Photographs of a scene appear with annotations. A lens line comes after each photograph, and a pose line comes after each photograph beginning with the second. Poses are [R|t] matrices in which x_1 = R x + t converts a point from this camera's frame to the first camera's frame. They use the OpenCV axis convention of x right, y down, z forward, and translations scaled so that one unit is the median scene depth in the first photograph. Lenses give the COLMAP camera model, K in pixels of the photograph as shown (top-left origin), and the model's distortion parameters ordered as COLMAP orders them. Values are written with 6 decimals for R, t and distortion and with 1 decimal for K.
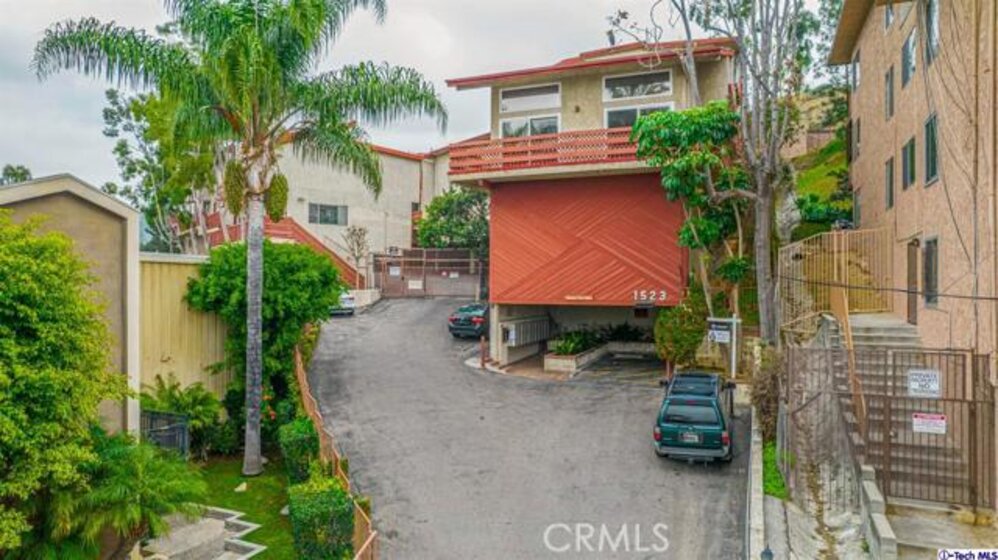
lens RADIAL K [[647.3, 0, 499.0], [0, 647.3, 280.0], [0, 0, 1]] dist [-0.027673, -0.000320]
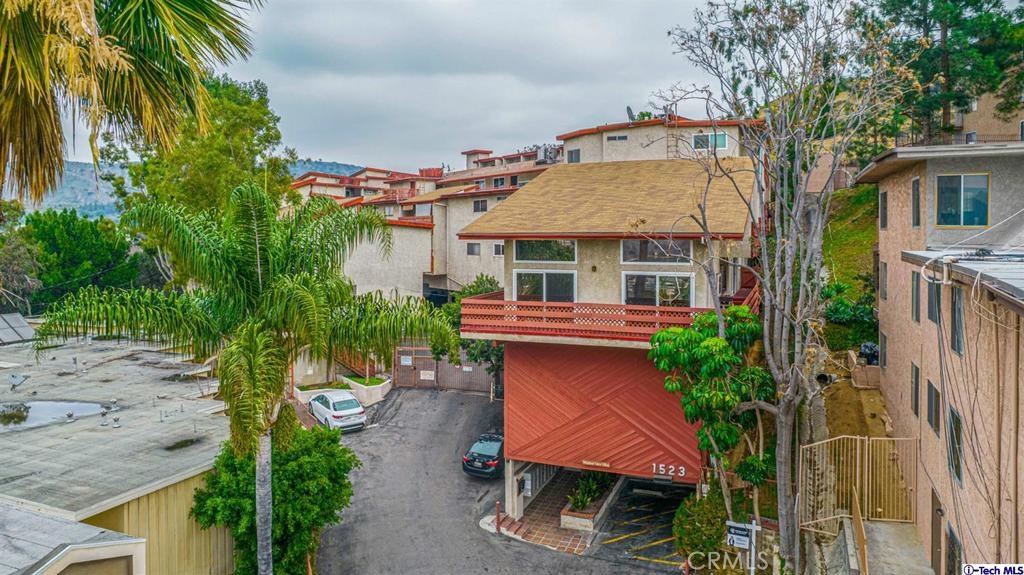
lens RADIAL K [[672.9, 0, 517.7], [0, 672.9, 284.6], [0, 0, 1]] dist [-0.027427, -0.001059]
pose [[0.999959, -0.007110, 0.005566, 0.001898], [0.006907, 0.999342, 0.035597, -0.293584], [-0.005816, -0.035557, 0.999351, -0.001023]]
